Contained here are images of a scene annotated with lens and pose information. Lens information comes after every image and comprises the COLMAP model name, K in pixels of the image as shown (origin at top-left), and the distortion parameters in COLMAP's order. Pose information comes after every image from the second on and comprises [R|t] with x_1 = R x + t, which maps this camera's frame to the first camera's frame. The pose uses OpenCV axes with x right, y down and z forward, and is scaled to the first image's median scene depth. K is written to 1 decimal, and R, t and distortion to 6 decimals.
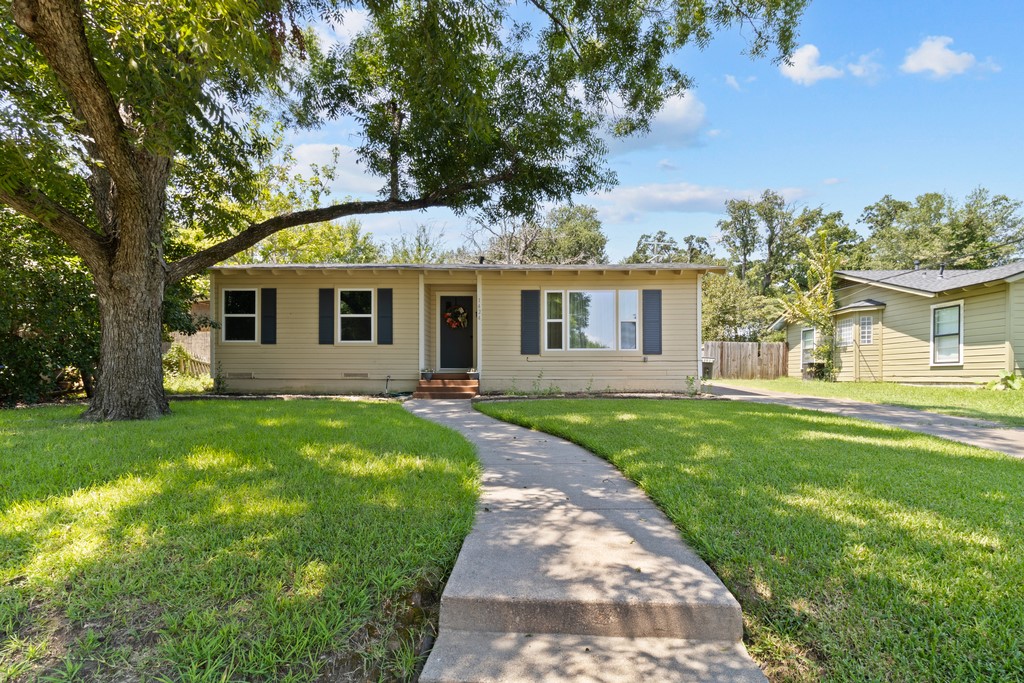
lens RADIAL K [[475.2, 0, 511.9], [0, 475.2, 340.3], [0, 0, 1]] dist [0.000335, 0.000018]
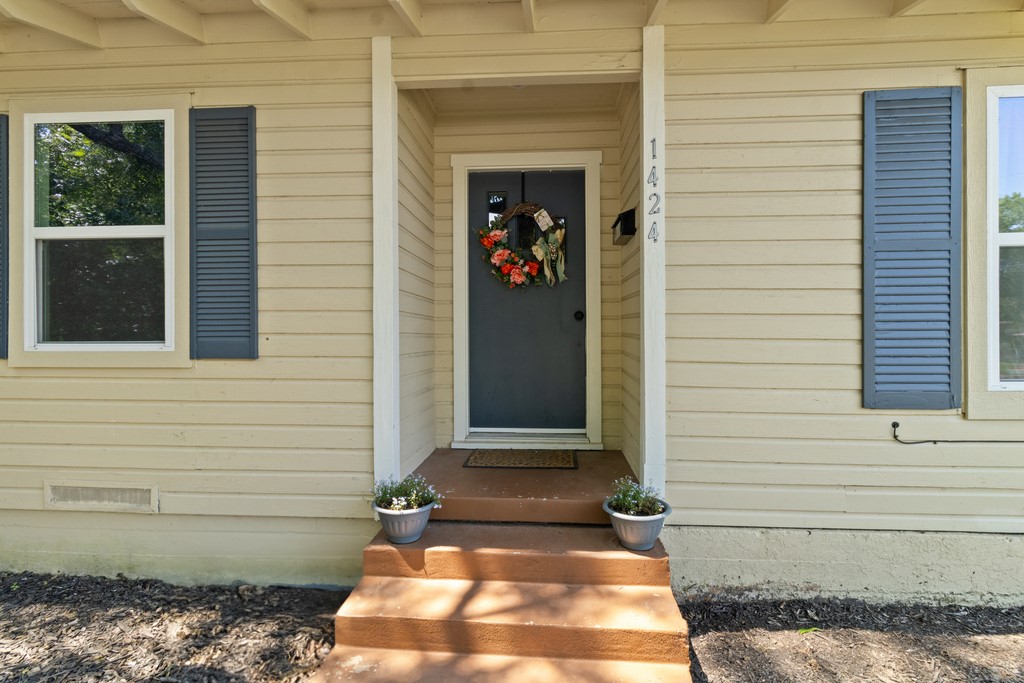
lens RADIAL K [[475.2, 0, 513.7], [0, 475.2, 340.2], [0, 0, 1]] dist [0.000335, 0.000018]
pose [[0.998478, -0.002931, -0.055077, -0.119487], [0.002928, 0.999996, -0.000122, -0.000017], [0.055077, -0.000040, 0.998482, 0.785529]]
